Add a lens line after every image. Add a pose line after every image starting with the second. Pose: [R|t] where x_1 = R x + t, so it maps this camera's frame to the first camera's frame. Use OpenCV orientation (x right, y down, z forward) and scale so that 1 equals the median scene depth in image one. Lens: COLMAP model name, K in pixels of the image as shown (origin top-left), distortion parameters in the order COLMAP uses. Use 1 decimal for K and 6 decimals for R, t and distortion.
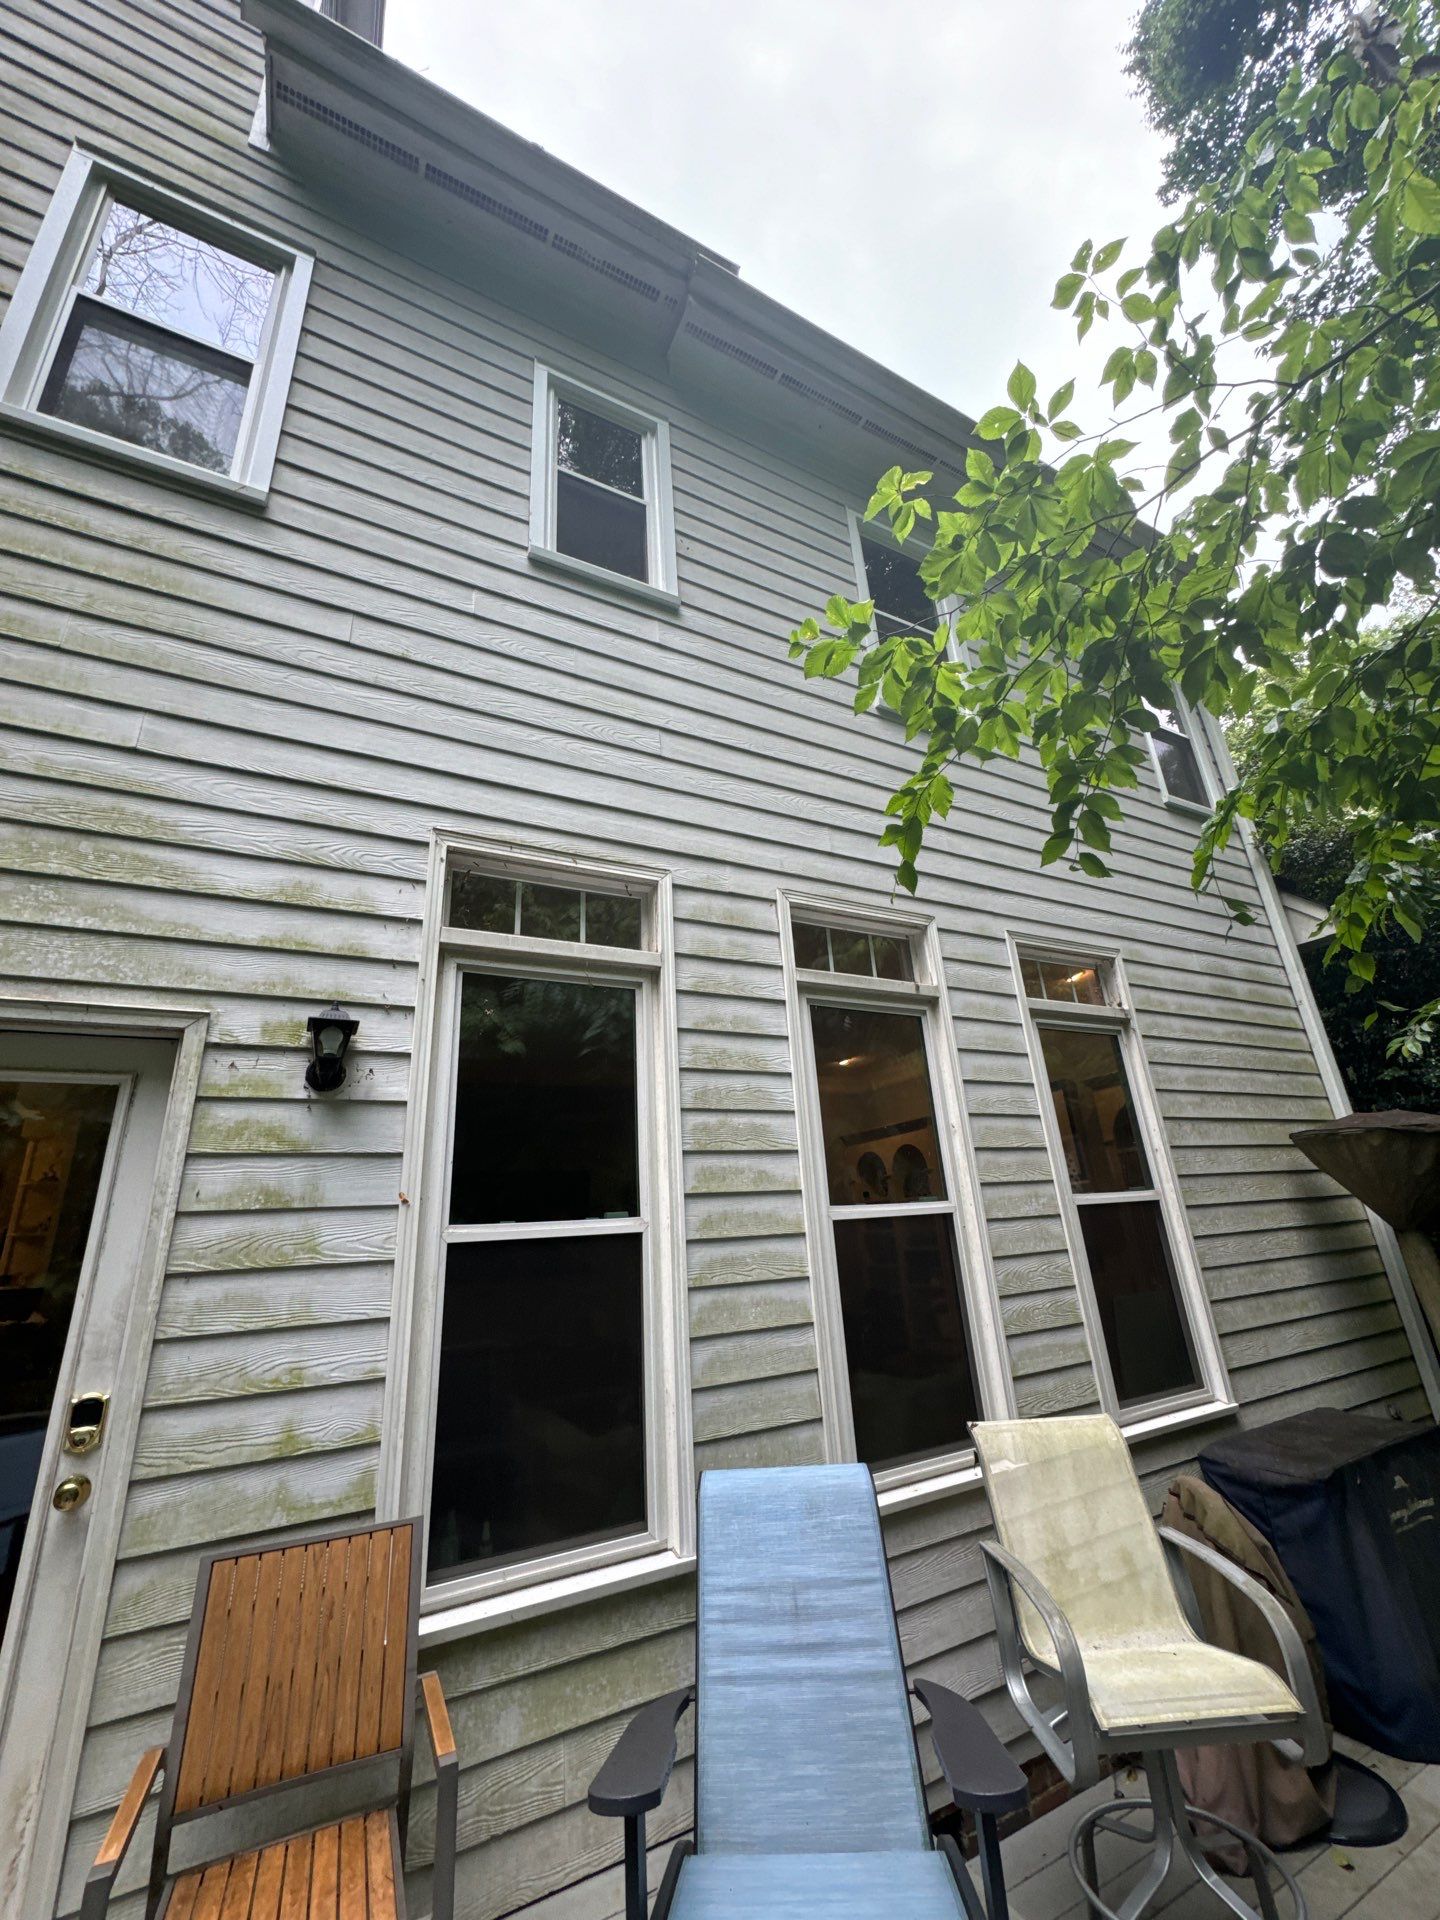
lens RADIAL K [[775.3, 0, 716.5], [0, 775.3, 959.3], [0, 0, 1]] dist [-0.002596, 0.000284]
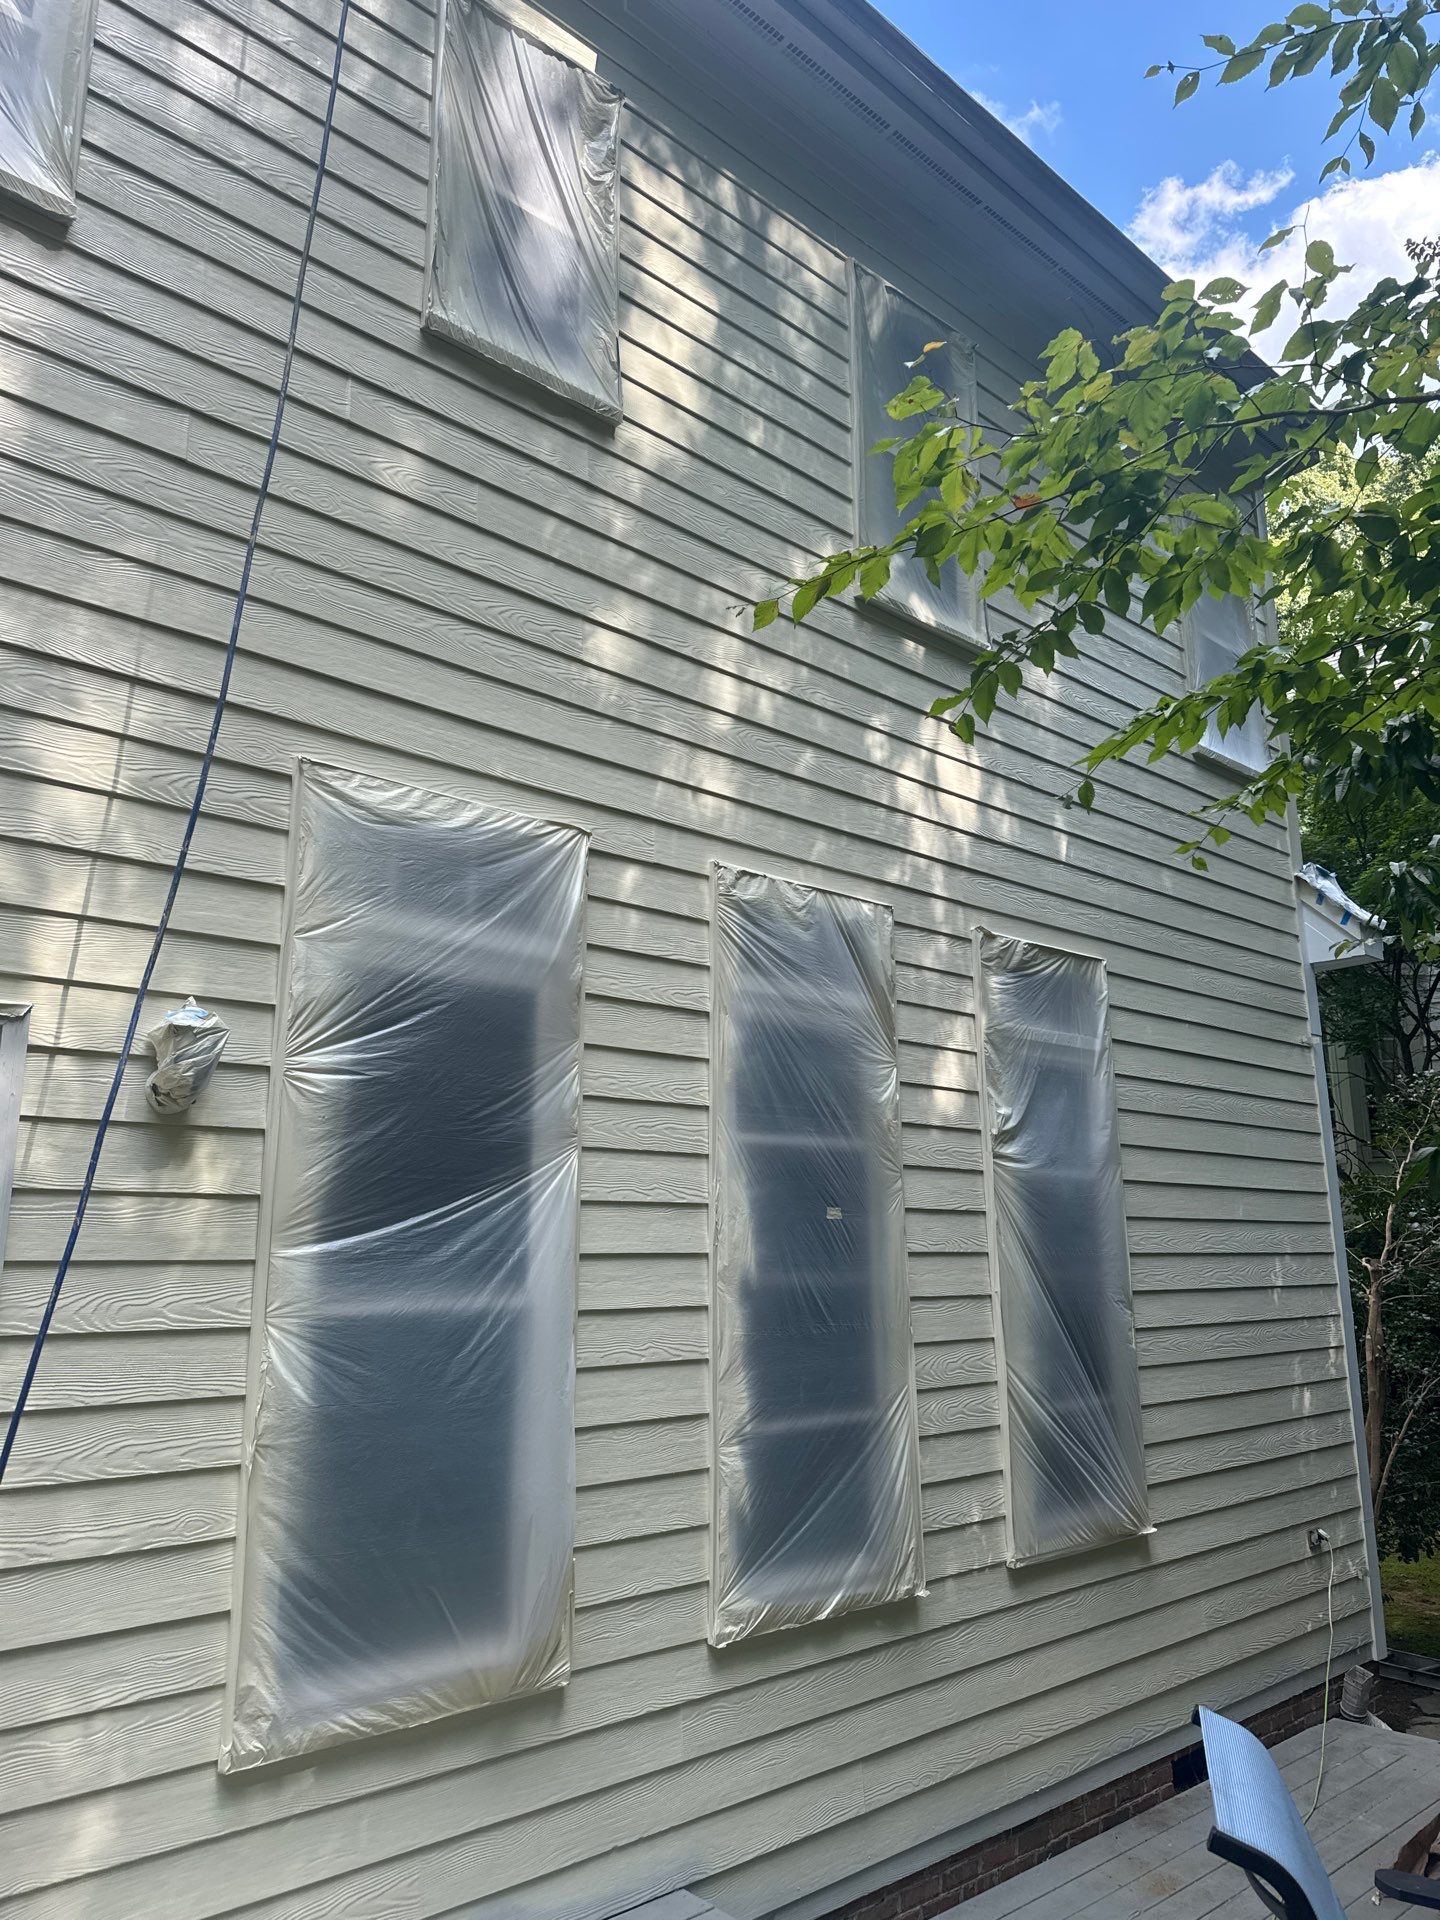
lens RADIAL K [[1361.4, 0, 720.6], [0, 1361.4, 954.9], [0, 0, 1]] dist [0.081271, -0.099155]
pose [[0.967671, 0.107000, 0.228394, -0.254711], [-0.133282, 0.985723, 0.102893, -0.170197], [-0.214124, -0.130007, 0.968116, -0.365438]]
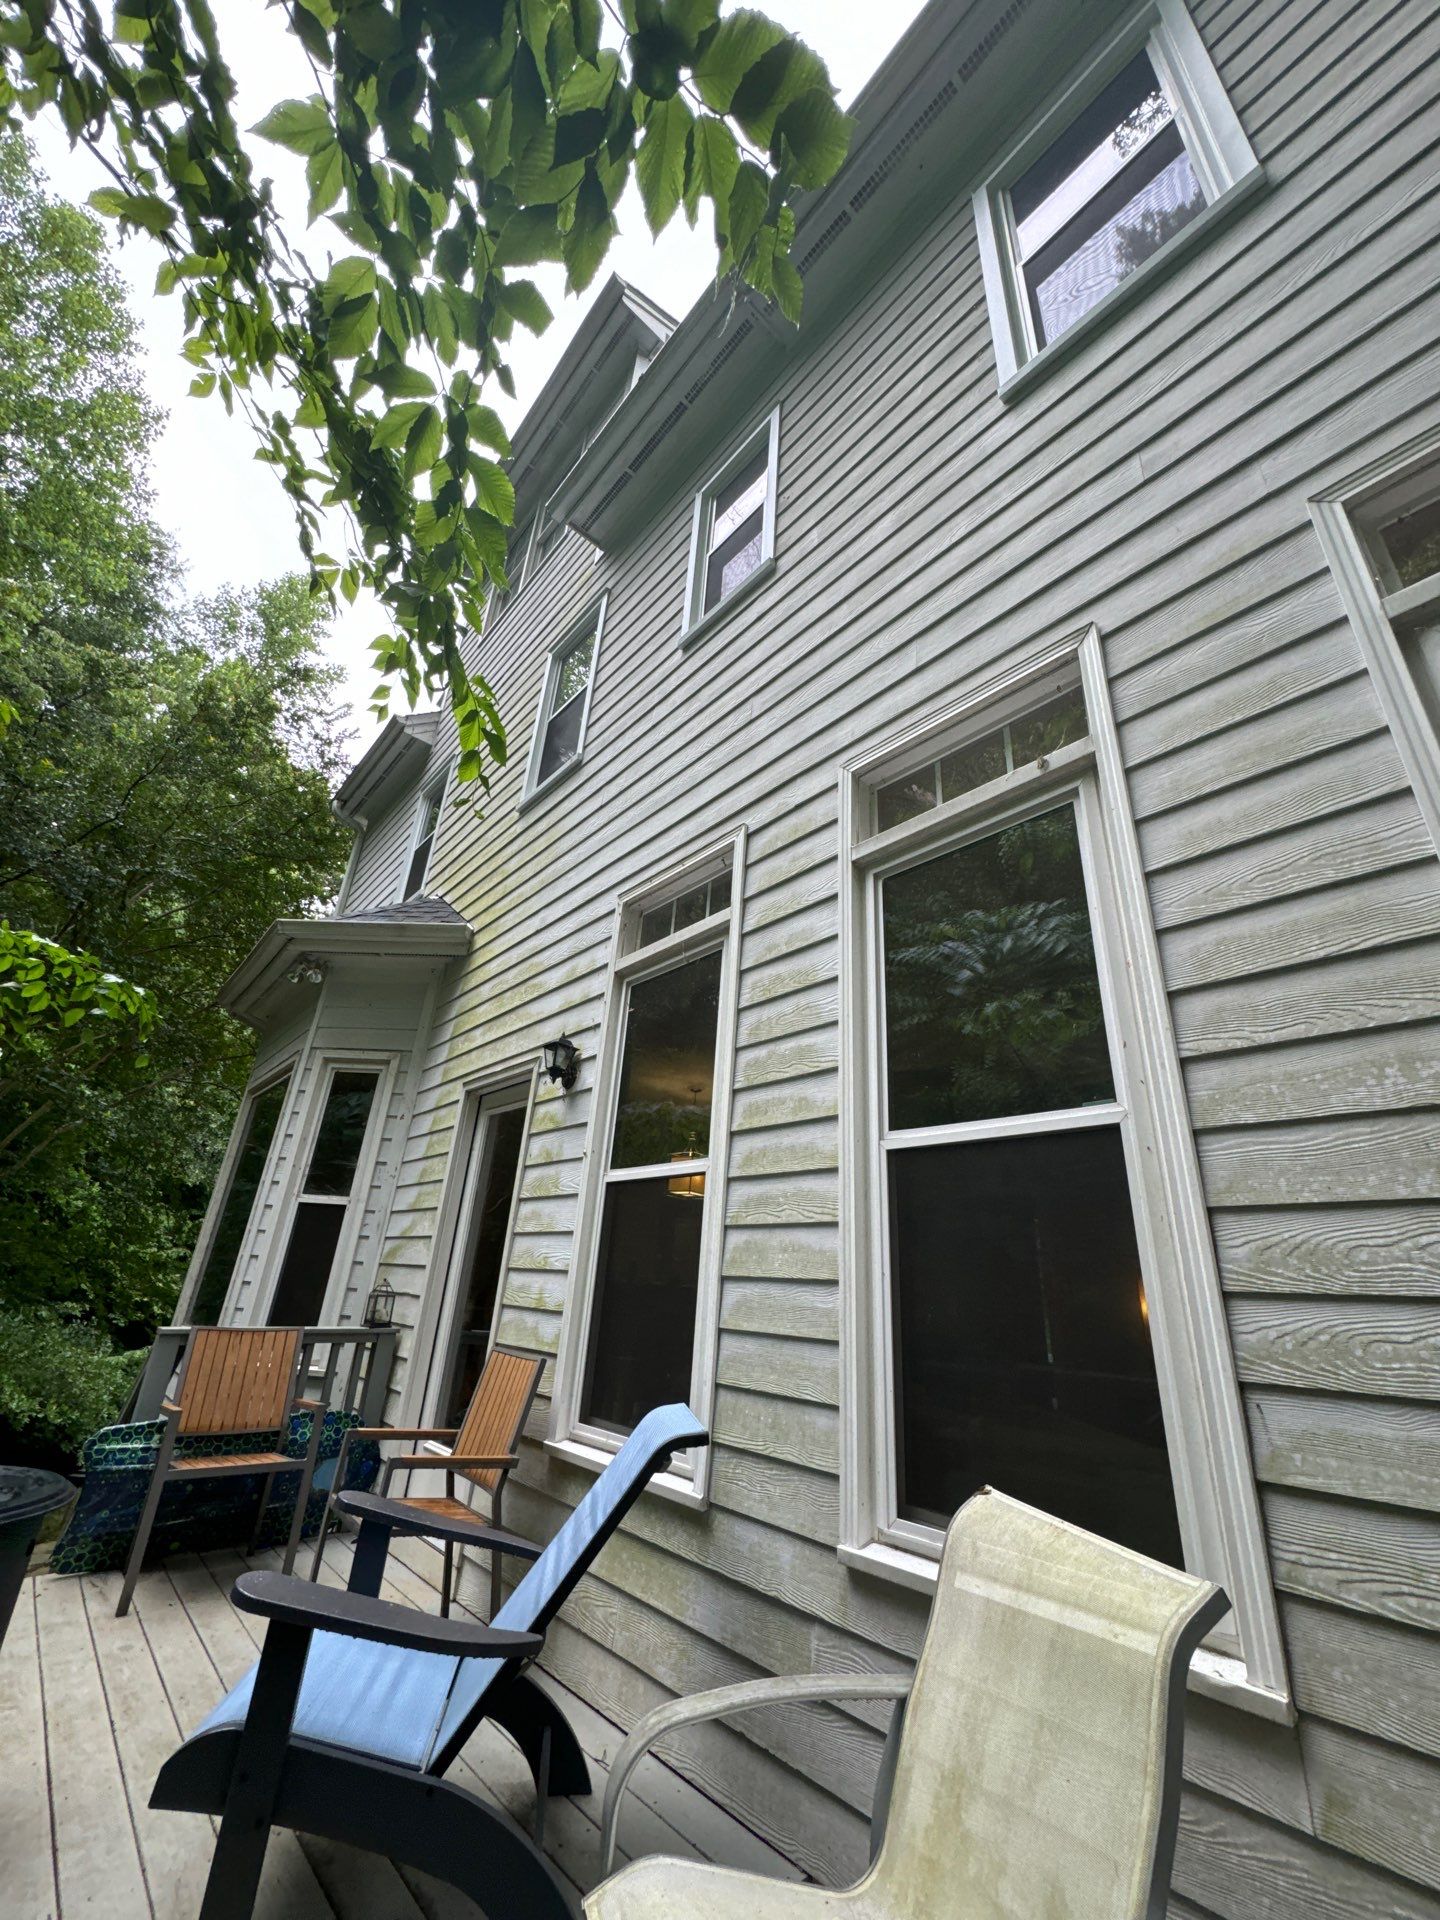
lens RADIAL K [[768.9, 0, 720.1], [0, 768.9, 950.7], [0, 0, 1]] dist [0.000125, -0.000304]
pose [[0.218208, -0.328133, -0.919083, 0.929814], [0.267093, 0.925900, -0.267153, 0.346910], [0.938641, -0.187185, 0.289681, 0.747701]]
